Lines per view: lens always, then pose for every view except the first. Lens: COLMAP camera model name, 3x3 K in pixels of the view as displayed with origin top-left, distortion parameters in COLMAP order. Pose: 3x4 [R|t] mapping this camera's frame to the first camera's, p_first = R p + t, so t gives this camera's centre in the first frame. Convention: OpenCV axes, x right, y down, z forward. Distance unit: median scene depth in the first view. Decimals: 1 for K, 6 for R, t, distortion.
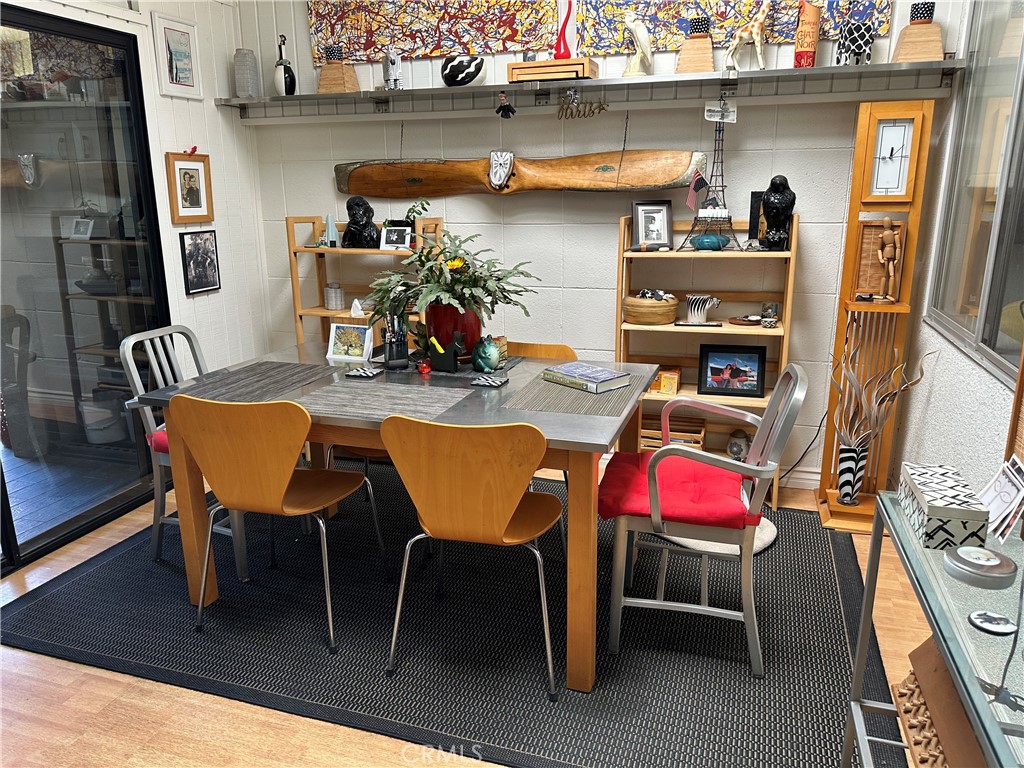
lens RADIAL K [[733.6, 0, 498.2], [0, 733.6, 383.4], [0, 0, 1]] dist [0.075792, -0.115753]
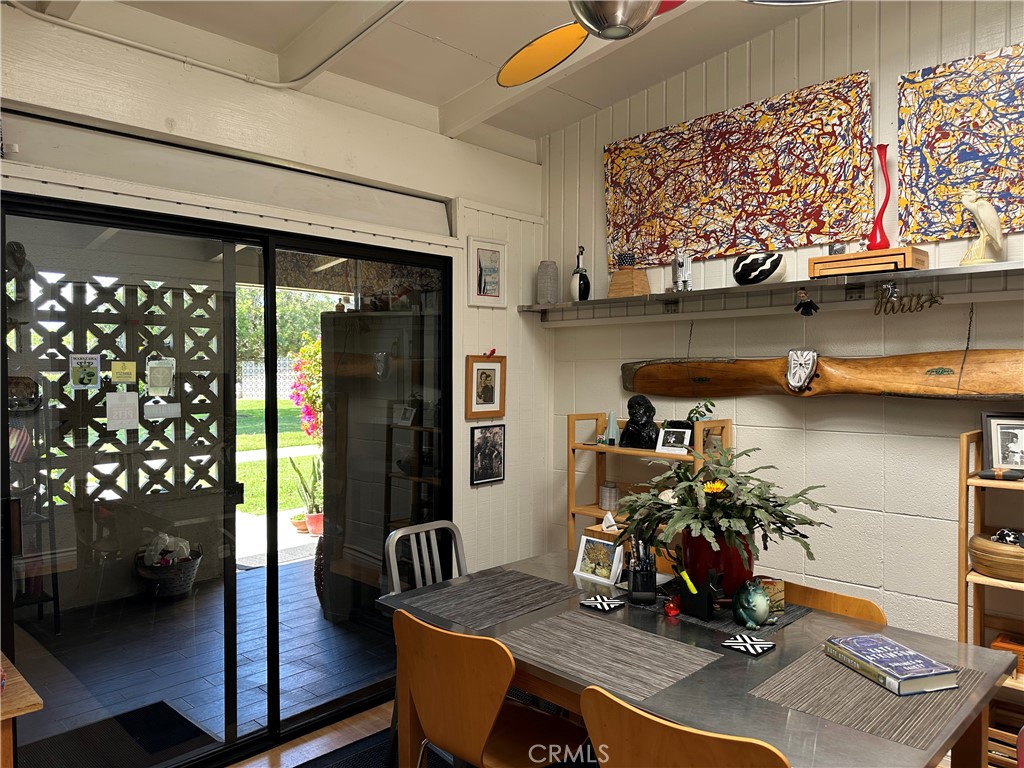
lens RADIAL K [[715.0, 0, 494.3], [0, 715.0, 384.7], [0, 0, 1]] dist [0.047470, -0.048759]
pose [[0.892048, 0.014120, -0.451720, 0.066538], [-0.114611, 0.973905, -0.195889, -0.066289], [0.437167, 0.226514, 0.870389, 0.107520]]
